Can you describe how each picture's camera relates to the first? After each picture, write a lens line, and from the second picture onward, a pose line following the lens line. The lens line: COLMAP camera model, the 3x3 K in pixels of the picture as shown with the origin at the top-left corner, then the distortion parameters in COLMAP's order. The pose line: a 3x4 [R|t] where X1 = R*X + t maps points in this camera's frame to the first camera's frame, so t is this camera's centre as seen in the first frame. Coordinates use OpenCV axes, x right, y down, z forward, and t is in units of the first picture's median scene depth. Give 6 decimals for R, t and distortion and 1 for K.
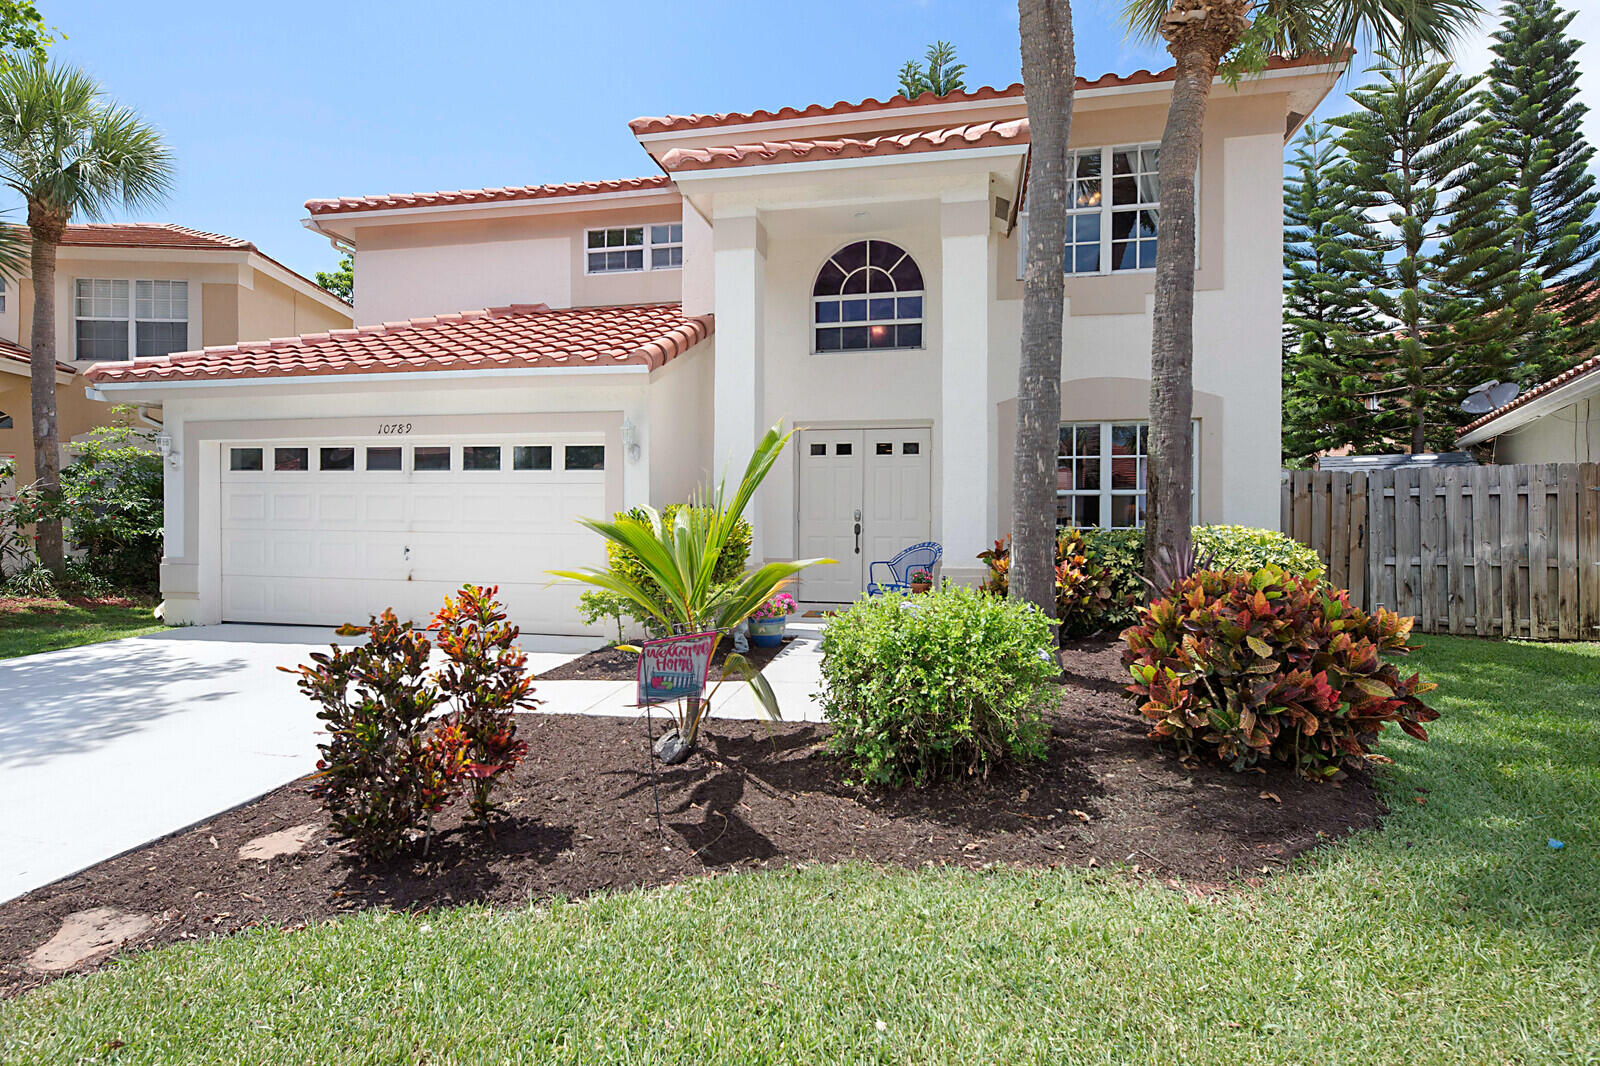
lens RADIAL K [[865.6, 0, 799.8], [0, 865.6, 531.4], [0, 0, 1]] dist [0.006665, -0.000043]
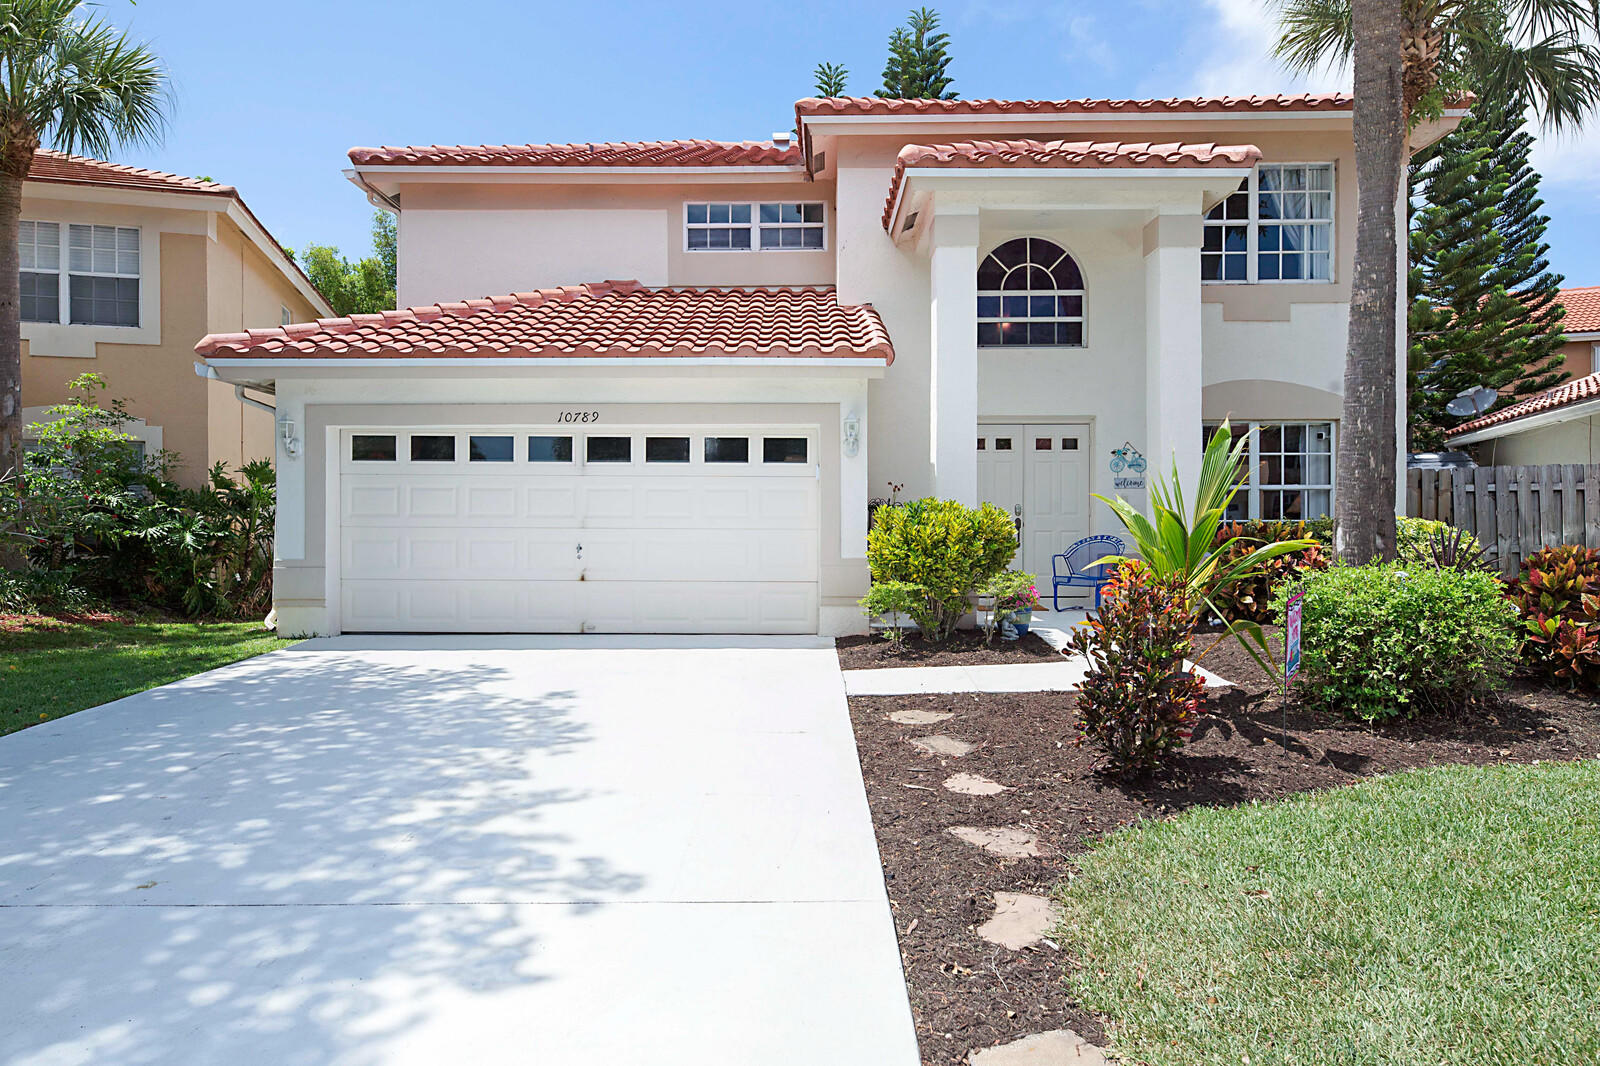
lens RADIAL K [[1022.5, 0, 801.2], [0, 1022.5, 530.5], [0, 0, 1]] dist [0.008887, 0.003344]
pose [[0.978416, -0.006210, 0.206552, -0.429421], [0.007498, 0.999957, -0.005453, 0.010189], [-0.206510, 0.006884, 0.978420, -0.111906]]
